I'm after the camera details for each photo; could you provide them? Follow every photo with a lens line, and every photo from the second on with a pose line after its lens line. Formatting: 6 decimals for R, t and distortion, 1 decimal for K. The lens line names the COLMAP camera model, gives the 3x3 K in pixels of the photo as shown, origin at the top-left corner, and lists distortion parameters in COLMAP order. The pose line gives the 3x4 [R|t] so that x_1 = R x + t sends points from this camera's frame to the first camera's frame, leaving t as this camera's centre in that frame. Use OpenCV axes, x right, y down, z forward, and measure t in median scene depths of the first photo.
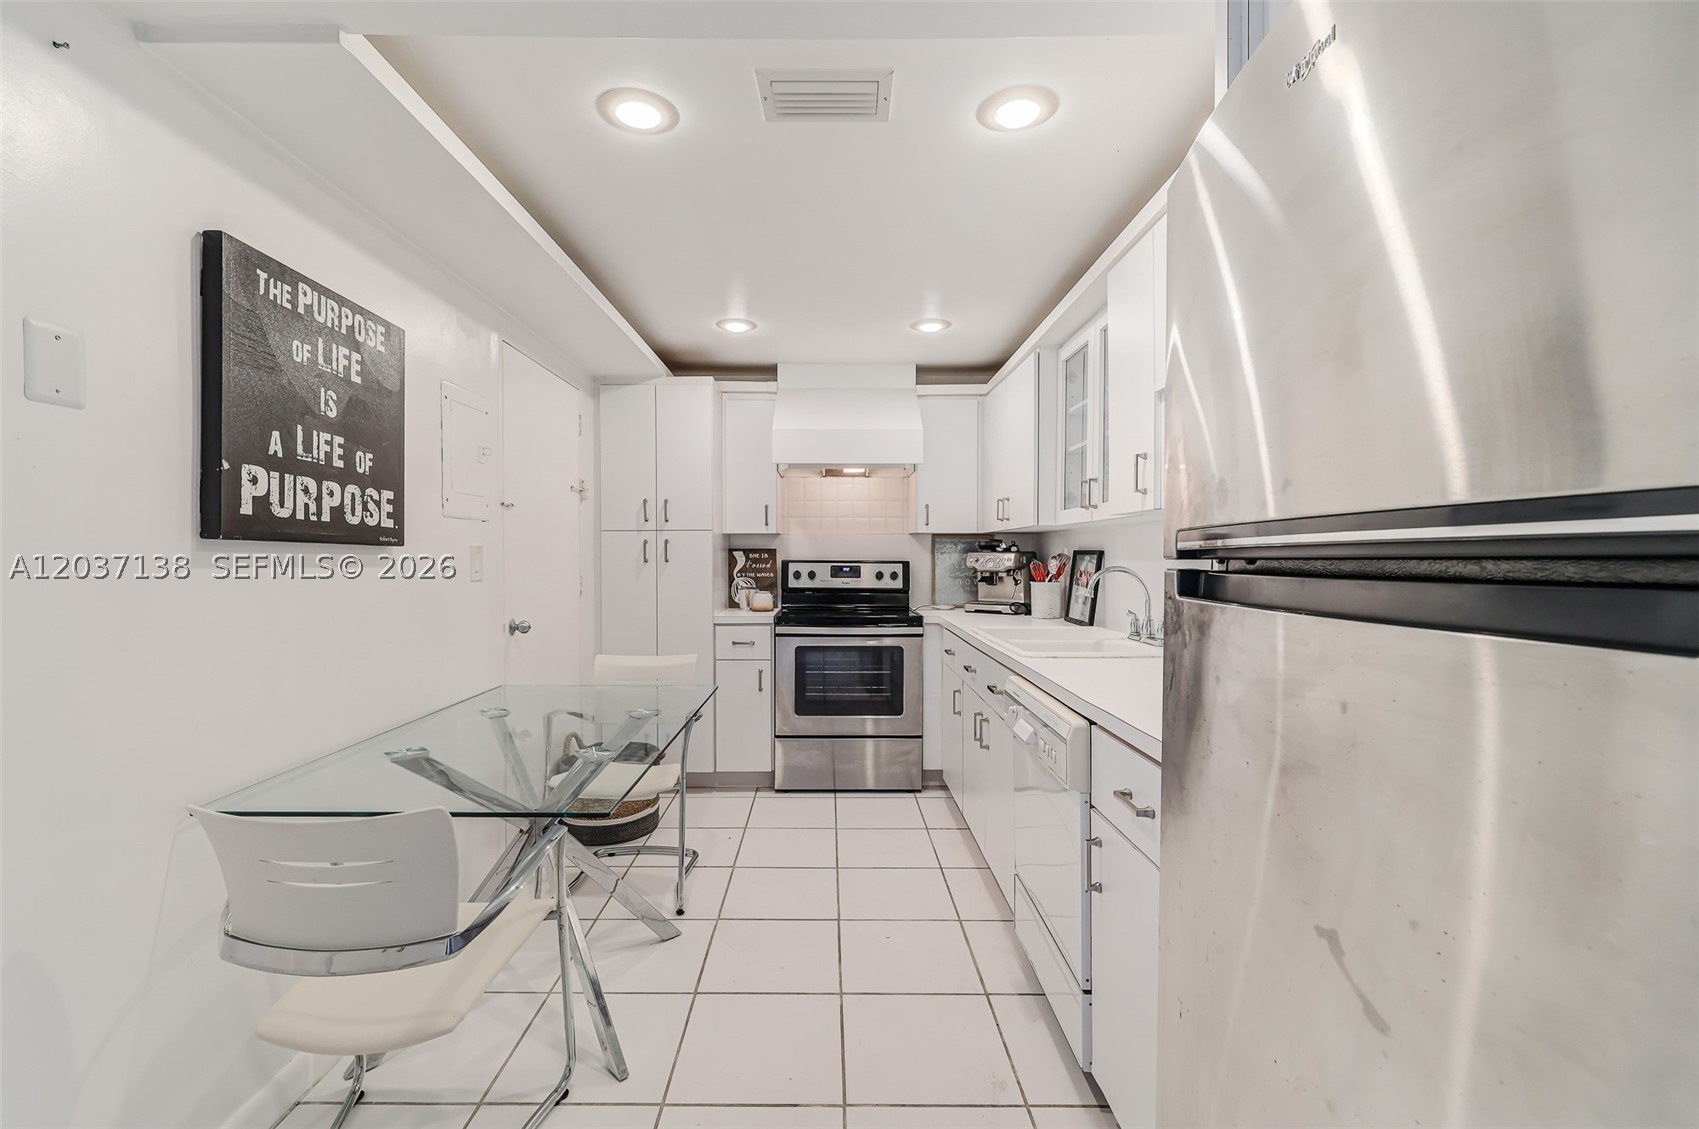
lens RADIAL K [[718.5, 0, 832.5], [0, 718.5, 562.8], [0, 0, 1]] dist [0.000376, -0.000152]
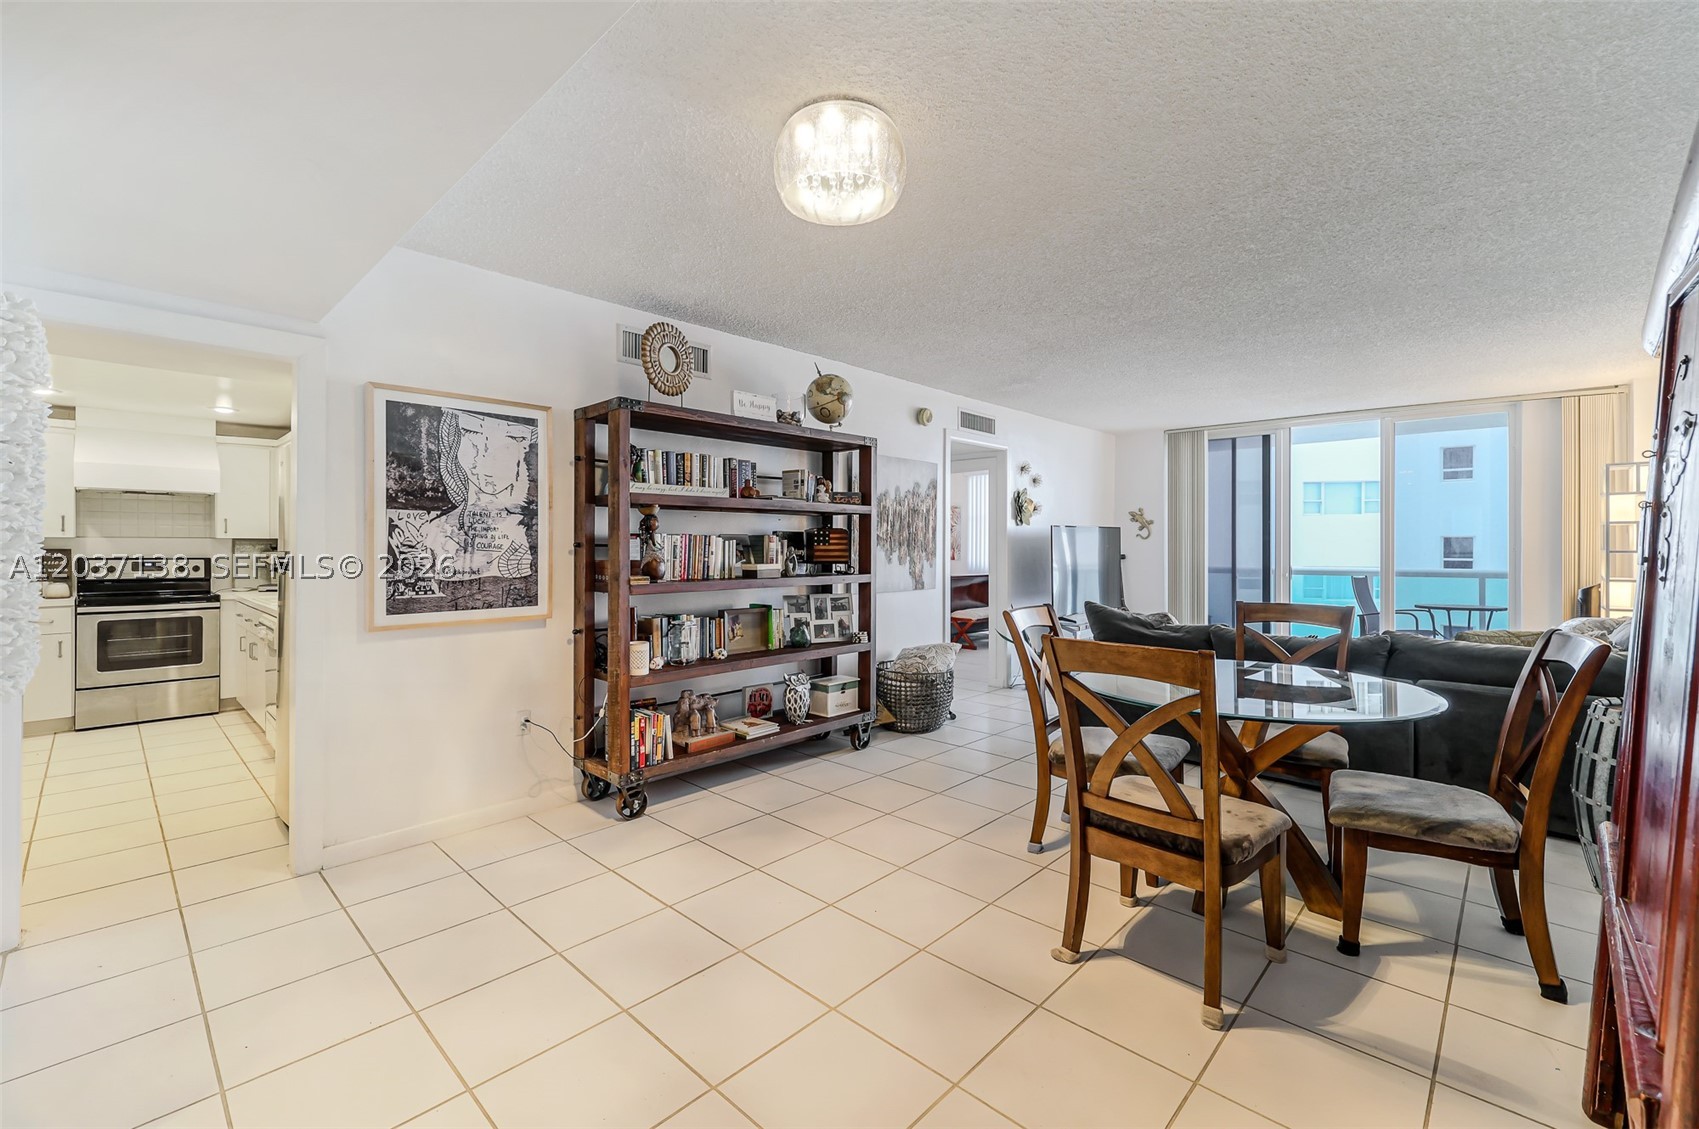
lens RADIAL K [[718.5, 0, 838.4], [0, 718.5, 548.7], [0, 0, 1]] dist [0.000376, -0.000152]
pose [[0.698459, -0.000315, 0.715650, -0.043160], [0.005672, 0.999971, -0.005095, -0.006557], [-0.715627, 0.007618, 0.698441, -0.905358]]
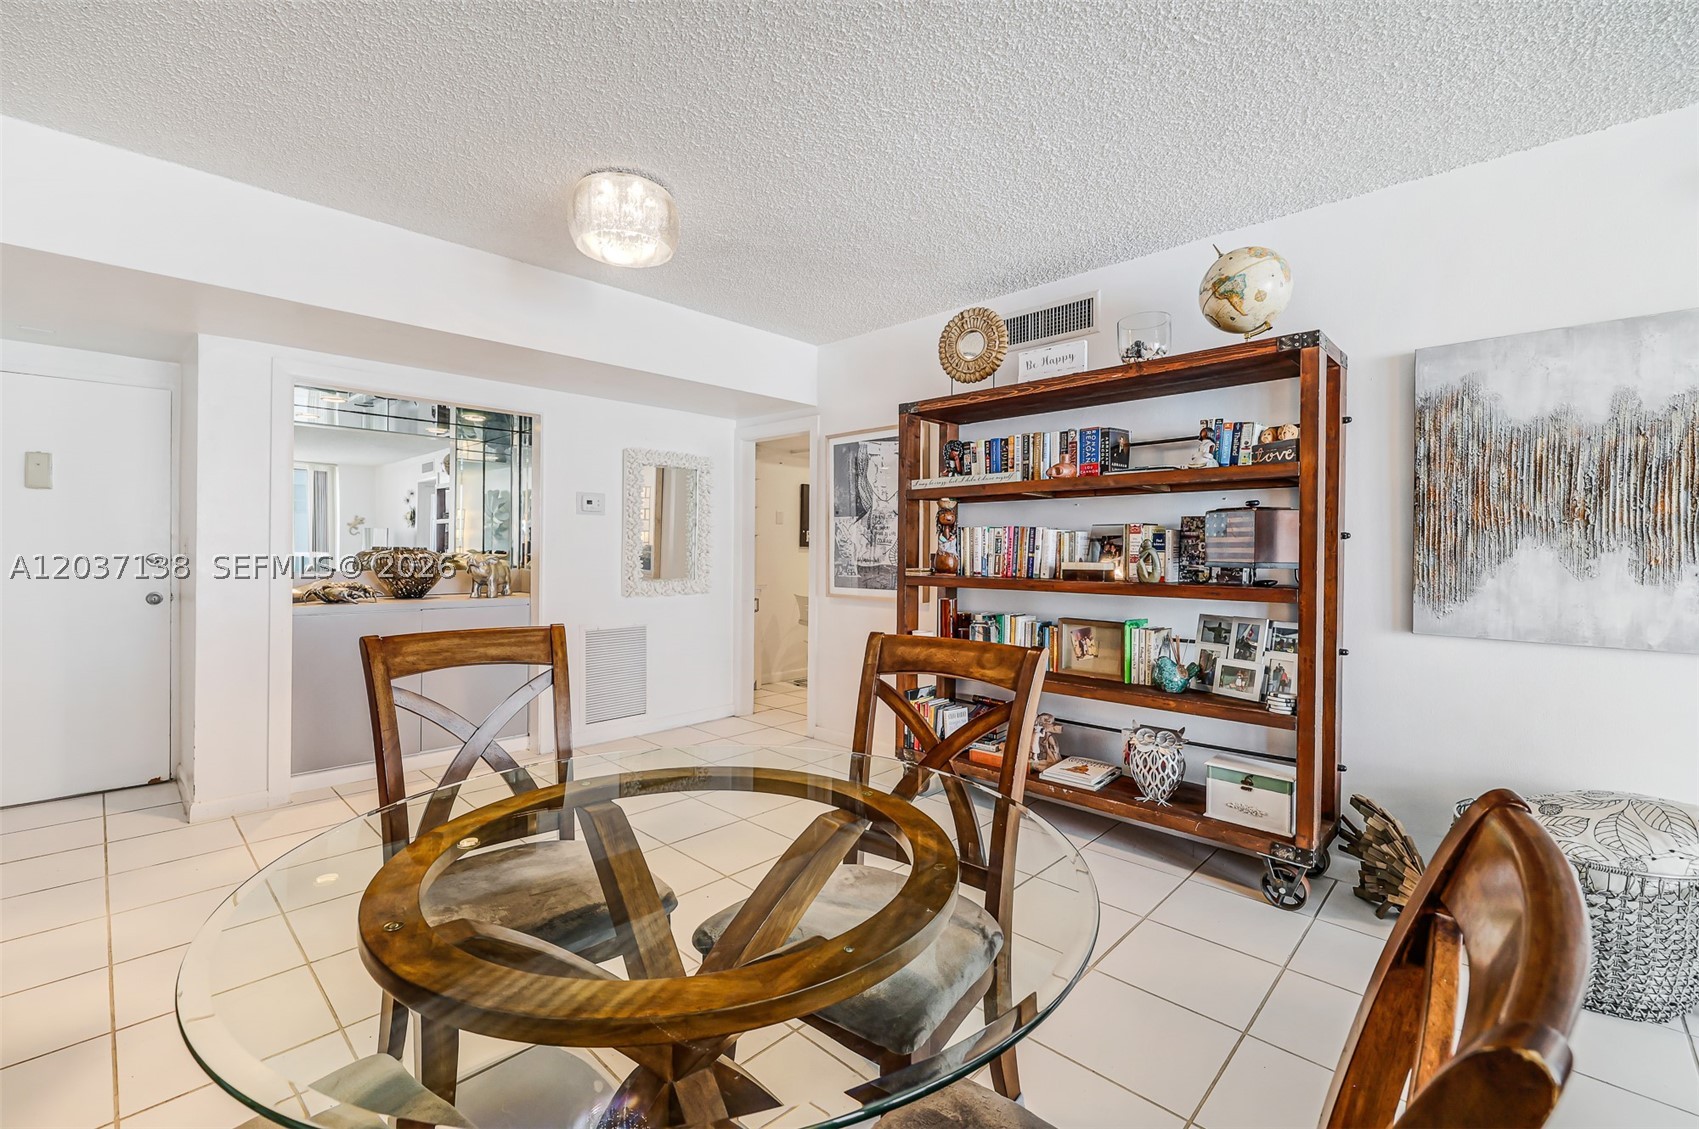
lens RADIAL K [[718.5, 0, 846.7], [0, 718.5, 552.3], [0, 0, 1]] dist [0.000376, -0.000152]
pose [[0.718619, 0.008398, -0.695353, 1.044246], [-0.014325, 0.999894, -0.002727, 0.005187], [0.695256, 0.011921, 0.718663, -0.843181]]
